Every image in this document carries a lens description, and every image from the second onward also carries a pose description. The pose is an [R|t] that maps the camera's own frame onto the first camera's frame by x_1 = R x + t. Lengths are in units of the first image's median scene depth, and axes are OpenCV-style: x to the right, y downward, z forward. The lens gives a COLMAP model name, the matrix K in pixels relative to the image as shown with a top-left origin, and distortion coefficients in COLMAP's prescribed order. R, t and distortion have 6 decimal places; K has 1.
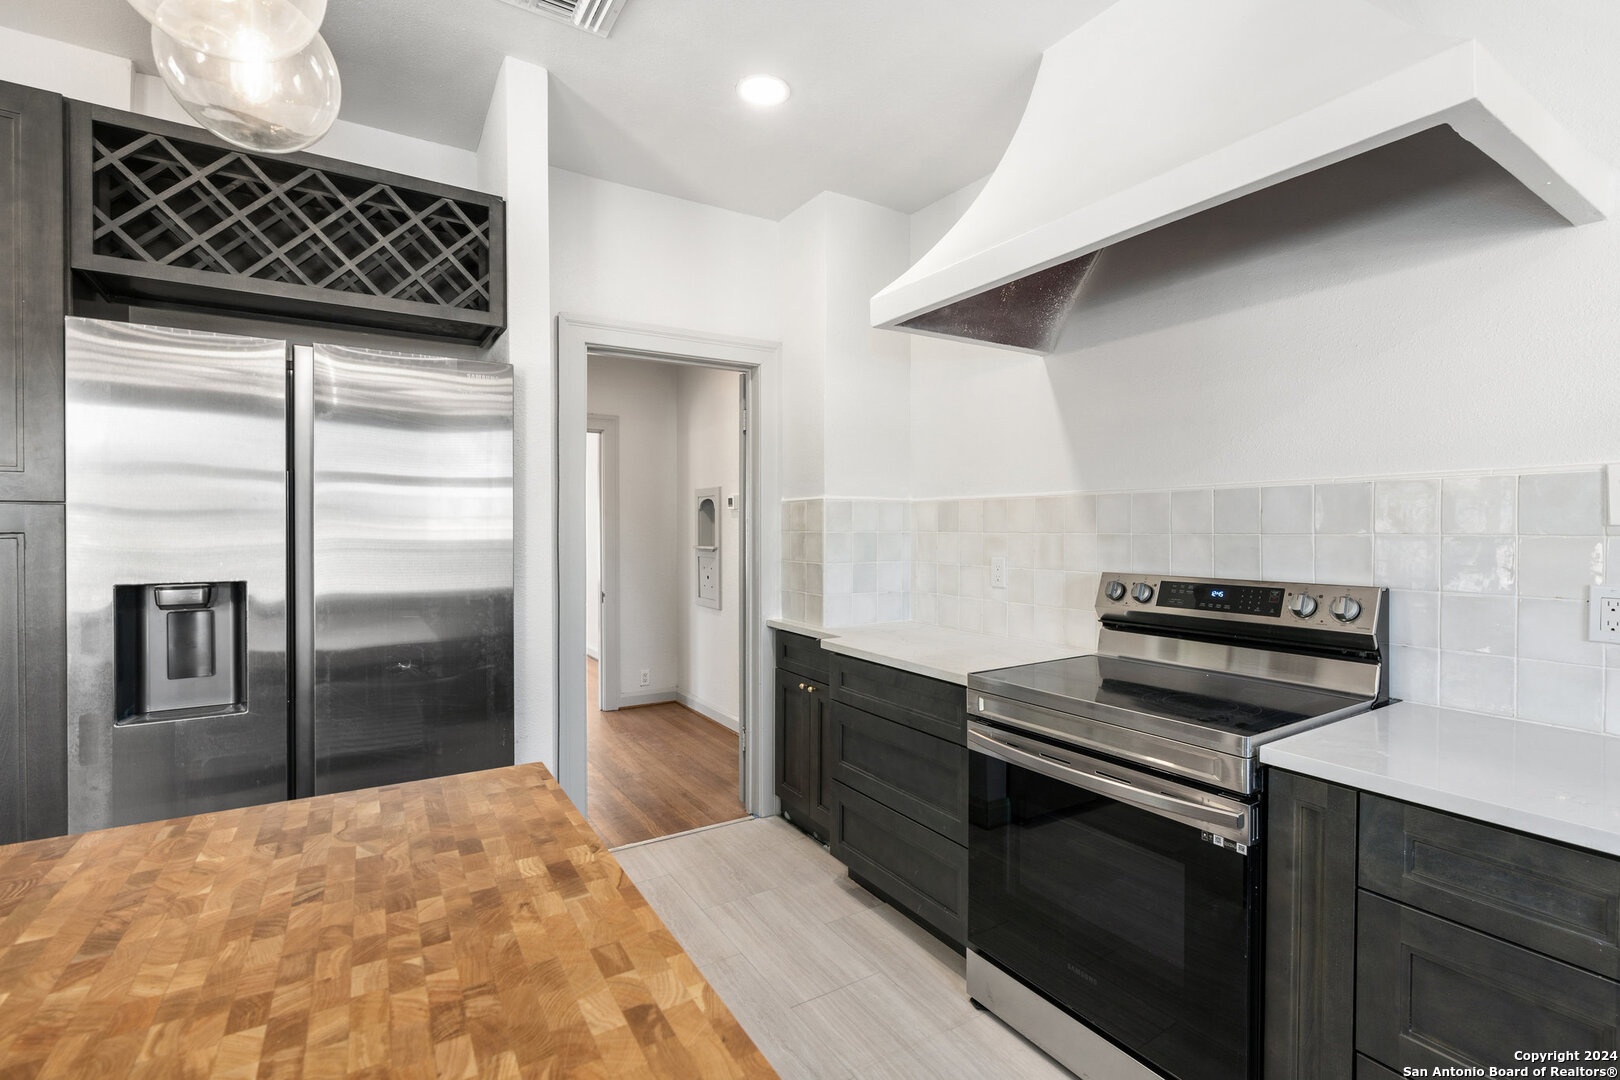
lens RADIAL K [[740.0, 0, 809.6], [0, 740.0, 533.5], [0, 0, 1]] dist [-0.009900, 0.004746]
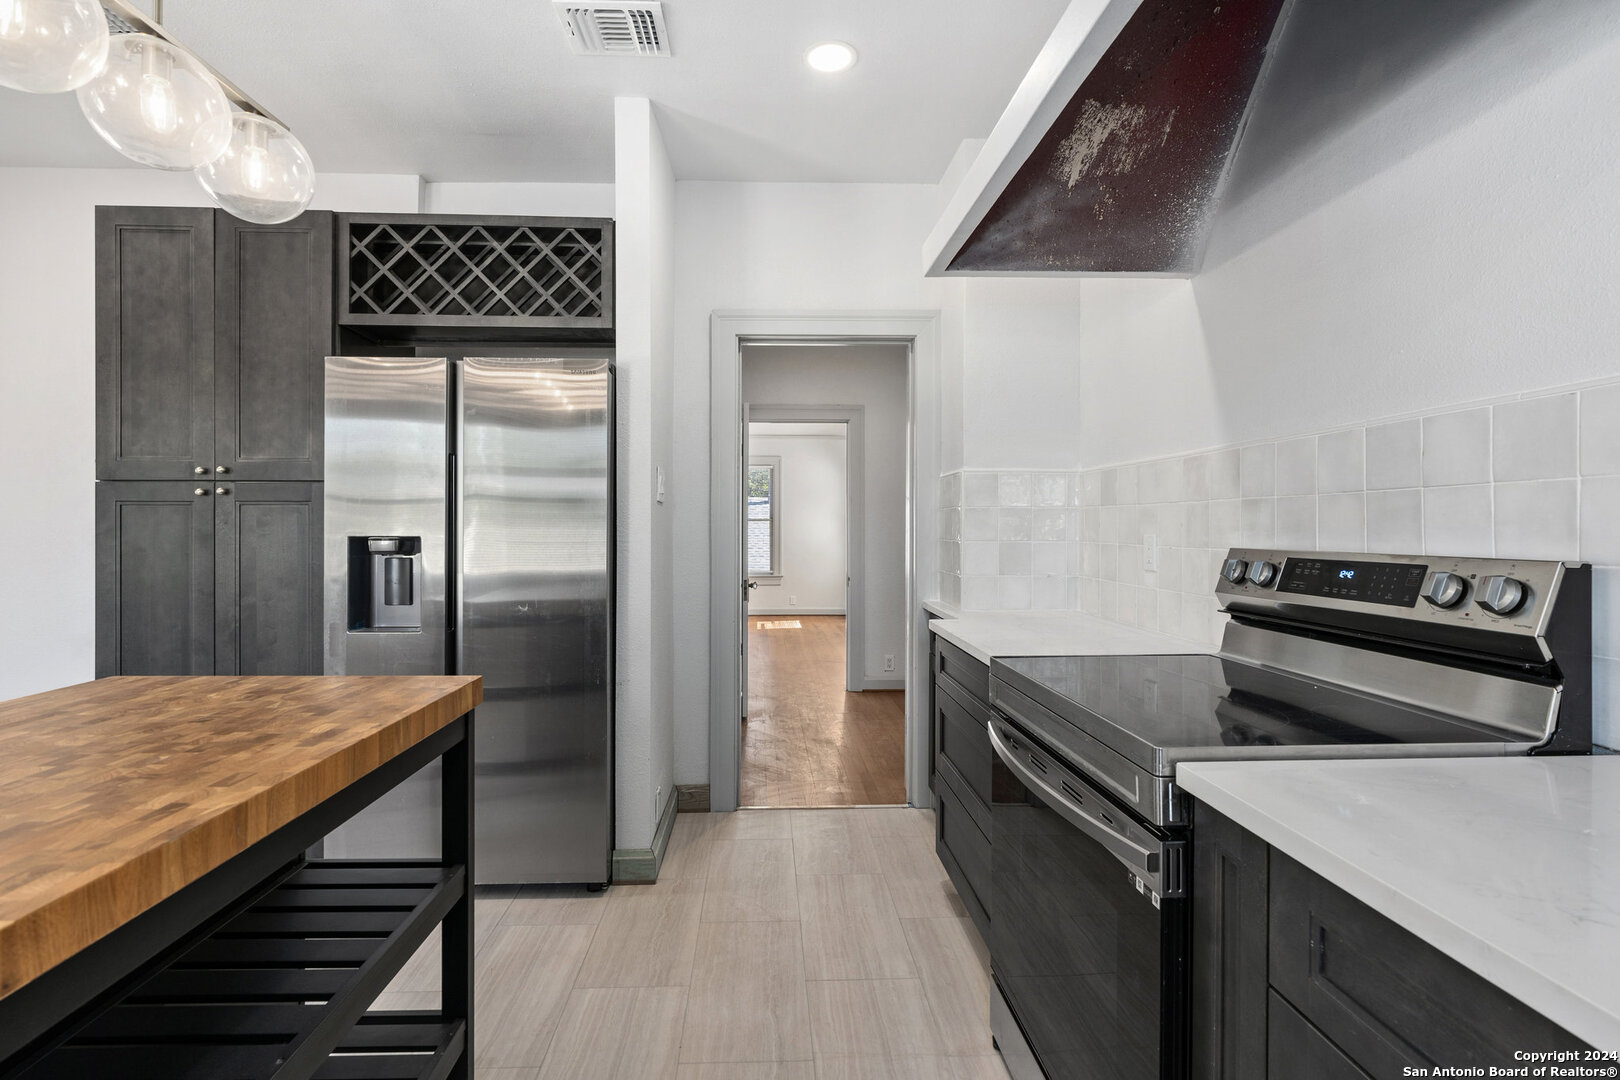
lens RADIAL K [[740.0, 0, 776.6], [0, 740.0, 528.1], [0, 0, 1]] dist [-0.009900, 0.004746]
pose [[0.865837, 0.003590, -0.500314, 0.439470], [-0.006798, 0.999966, -0.004589, 0.045715], [0.500280, 0.007375, 0.865832, 0.126106]]
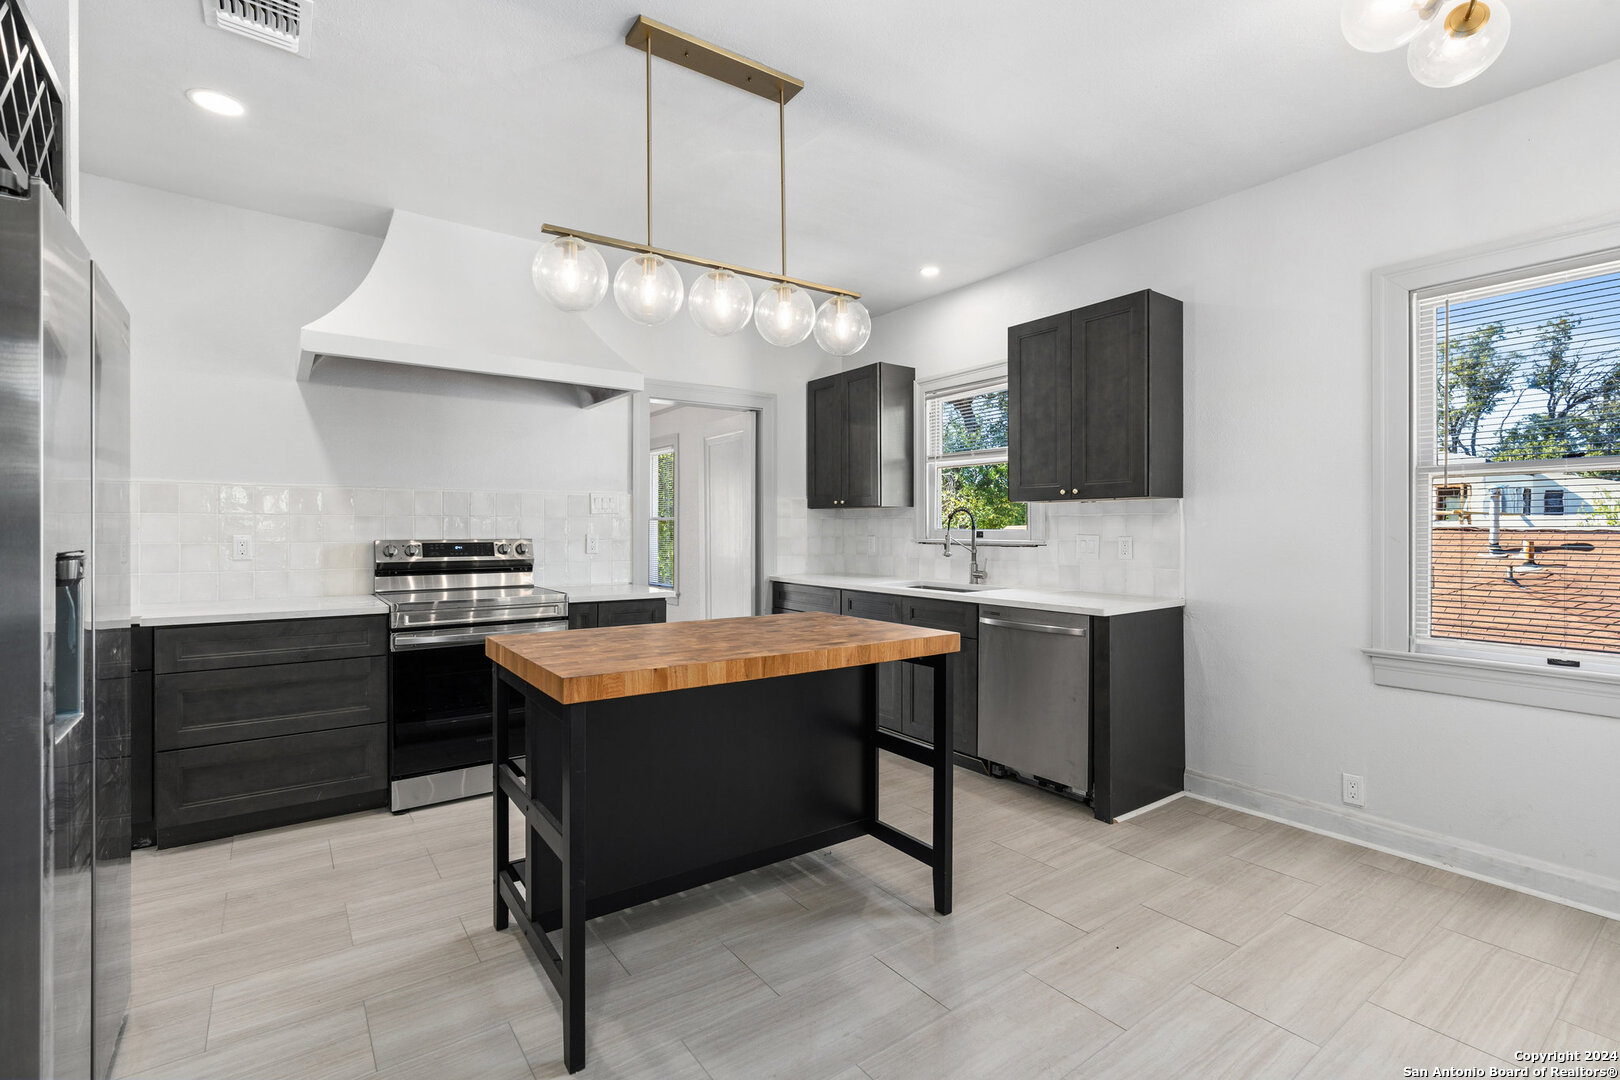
lens RADIAL K [[740.0, 0, 810.6], [0, 740.0, 529.1], [0, 0, 1]] dist [-0.009900, 0.004746]
pose [[-0.071400, 0.001332, 0.997447, -1.426105], [0.008054, 0.999967, -0.000758, 0.044126], [-0.997415, 0.007980, -0.071408, 0.241618]]
